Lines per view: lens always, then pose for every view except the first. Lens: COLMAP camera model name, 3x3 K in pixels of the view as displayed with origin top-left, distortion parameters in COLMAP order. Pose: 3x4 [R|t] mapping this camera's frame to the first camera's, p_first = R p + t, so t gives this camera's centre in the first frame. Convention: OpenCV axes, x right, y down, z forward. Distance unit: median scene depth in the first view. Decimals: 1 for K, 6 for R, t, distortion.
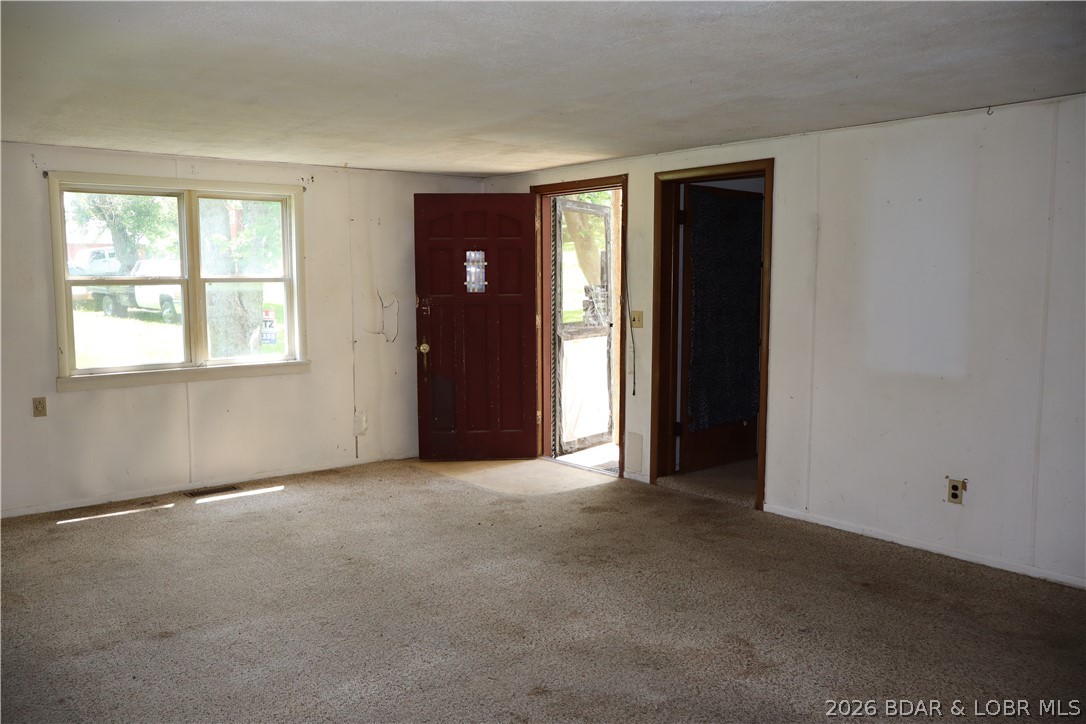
lens RADIAL K [[903.7, 0, 543.0], [0, 903.7, 362.0], [0, 0, 1]] dist [-0.007009, 0.009942]
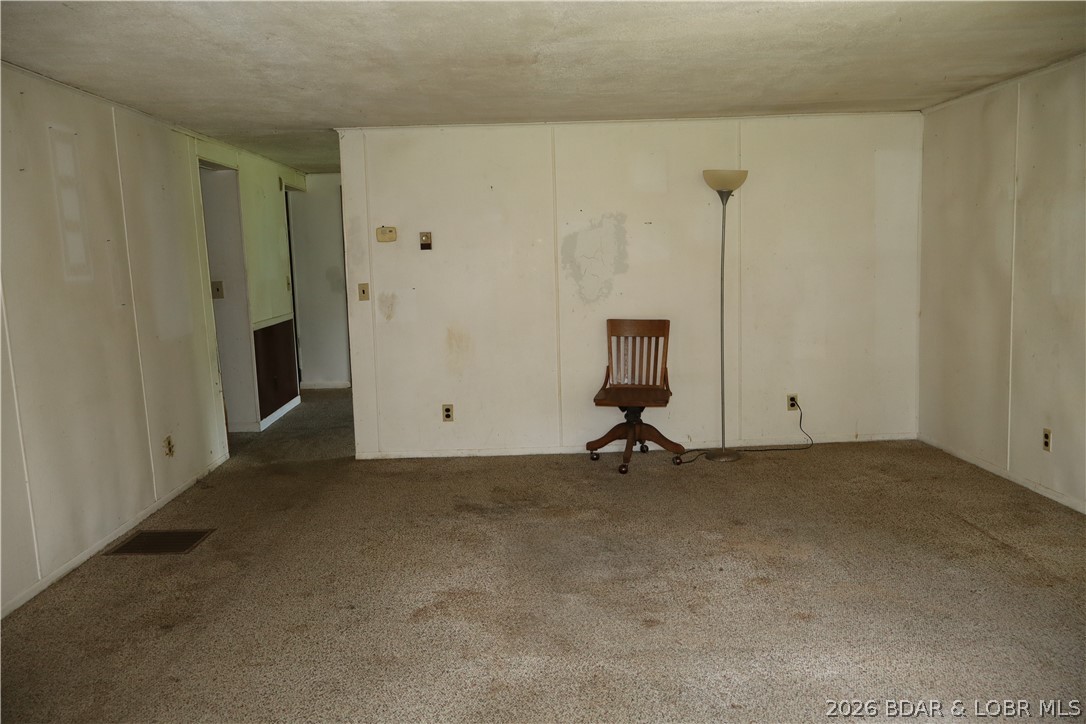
lens RADIAL K [[903.7, 0, 543.0], [0, 903.7, 362.0], [0, 0, 1]] dist [-0.007009, 0.009942]
pose [[-0.796851, -0.044279, 0.602551, -0.473926], [0.089608, 0.977619, 0.190344, -0.136811], [-0.597494, 0.205669, -0.775049, 1.636985]]
